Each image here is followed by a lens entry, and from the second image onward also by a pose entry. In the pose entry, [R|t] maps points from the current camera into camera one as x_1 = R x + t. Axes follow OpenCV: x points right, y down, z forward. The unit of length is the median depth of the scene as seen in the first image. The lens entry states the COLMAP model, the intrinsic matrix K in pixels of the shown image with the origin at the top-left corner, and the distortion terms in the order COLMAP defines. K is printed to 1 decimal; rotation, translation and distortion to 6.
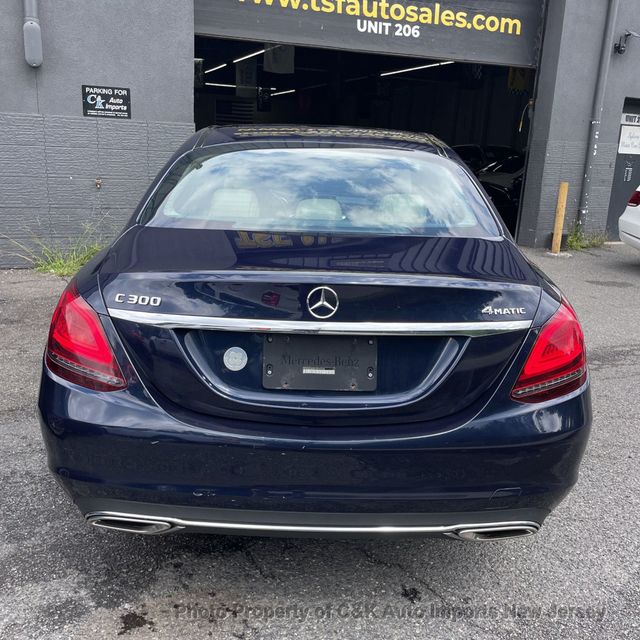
lens RADIAL K [[624.4, 0, 320.0], [0, 624.4, 320.0], [0, 0, 1]] dist [0.083145, -0.106487]
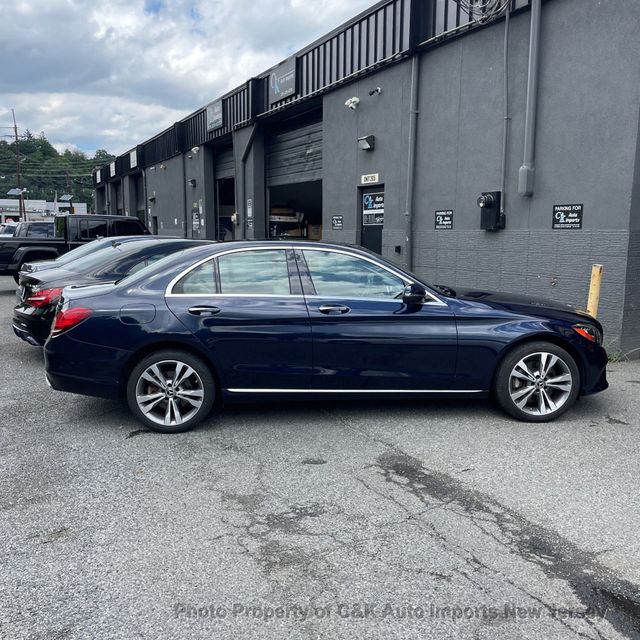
lens RADIAL K [[654.2, 0, 358.9], [0, 654.2, 320.9], [0, 0, 1]] dist [0.053603, 0.000846]
pose [[0.104207, 0.093563, -0.990145, 0.735235], [-0.274750, 0.959530, 0.061754, -0.102032], [0.955852, 0.265607, 0.125696, 0.429773]]
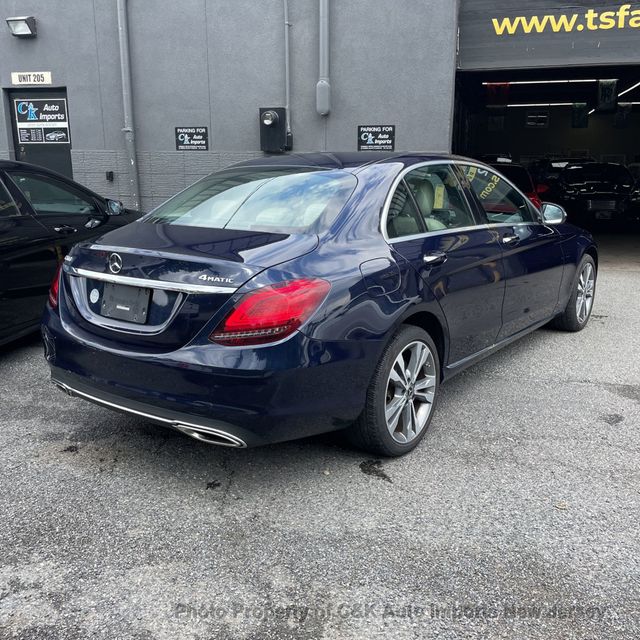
lens RADIAL K [[625.3, 0, 351.6], [0, 625.3, 321.8], [0, 0, 1]] dist [0.093475, -0.099055]
pose [[0.811948, 0.105340, -0.574146, 0.300496], [-0.126286, 0.991988, 0.003410, 0.008107], [0.569905, 0.069737, 0.818746, 0.001321]]
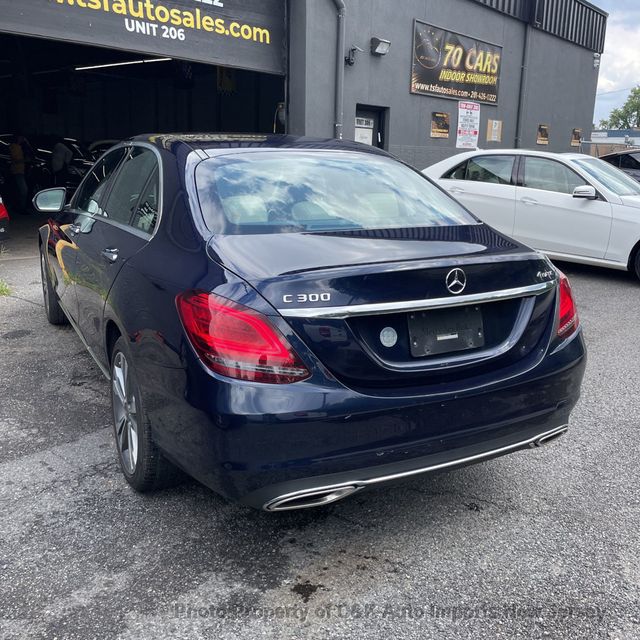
lens RADIAL K [[624.4, 0, 320.0], [0, 624.4, 320.0], [0, 0, 1]] dist [0.083145, -0.106487]
pose [[0.889925, -0.134327, 0.435877, -0.163920], [0.132462, 0.990576, 0.034826, -0.006245], [-0.436448, 0.026744, 0.899332, -0.003698]]
